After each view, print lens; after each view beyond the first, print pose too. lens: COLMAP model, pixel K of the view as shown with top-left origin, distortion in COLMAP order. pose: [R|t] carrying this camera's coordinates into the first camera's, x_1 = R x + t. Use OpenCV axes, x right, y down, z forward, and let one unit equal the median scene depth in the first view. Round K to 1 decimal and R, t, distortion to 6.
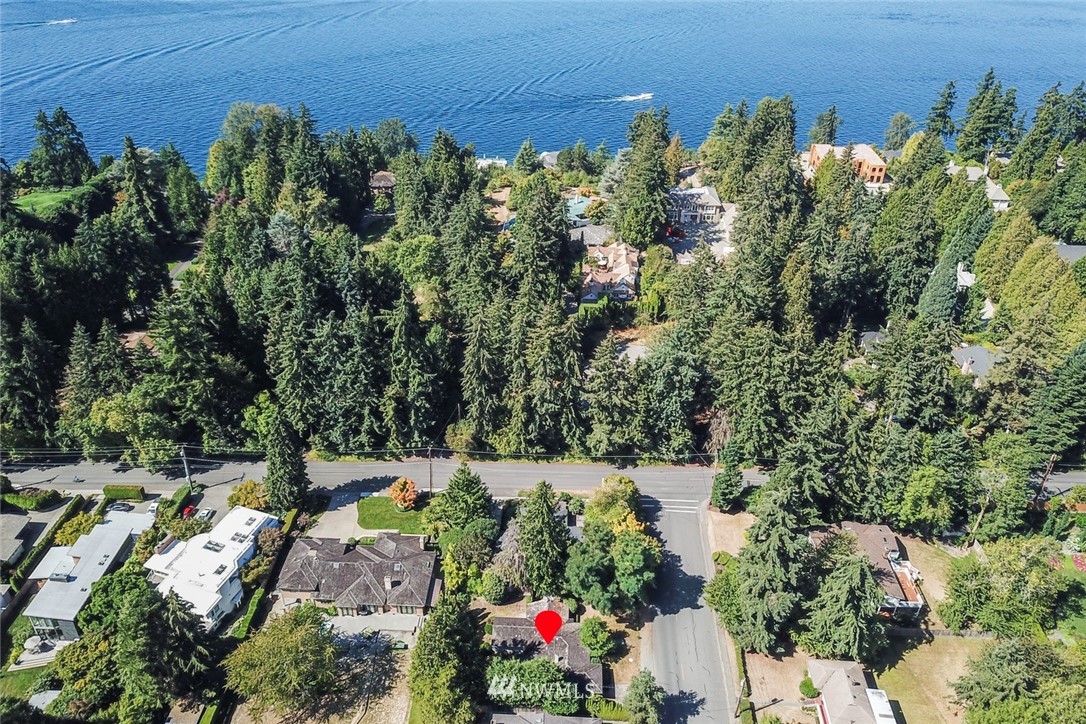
lens RADIAL K [[830.1, 0, 547.8], [0, 830.1, 357.0], [0, 0, 1]] dist [-0.001150, 0.007873]
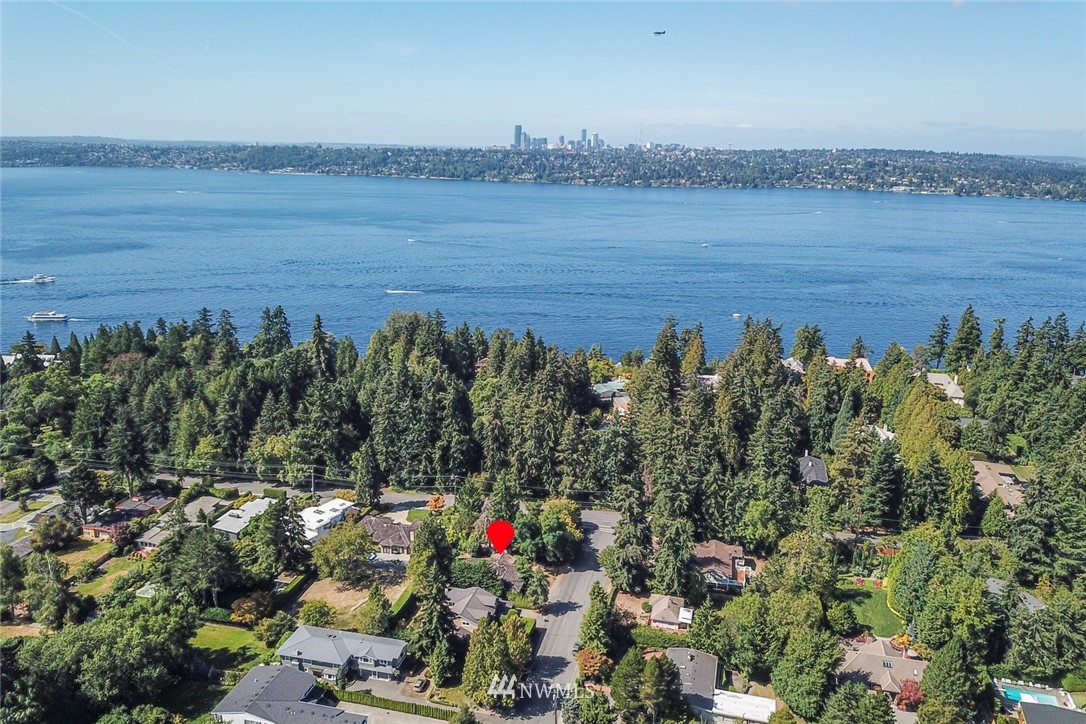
lens RADIAL K [[830.1, 0, 540.2], [0, 830.1, 364.3], [0, 0, 1]] dist [-0.001150, 0.007873]
pose [[0.979042, 0.050741, -0.197234, 0.304954], [-0.107040, 0.952115, -0.286389, 0.327792], [0.173258, 0.301499, 0.937593, -0.508633]]
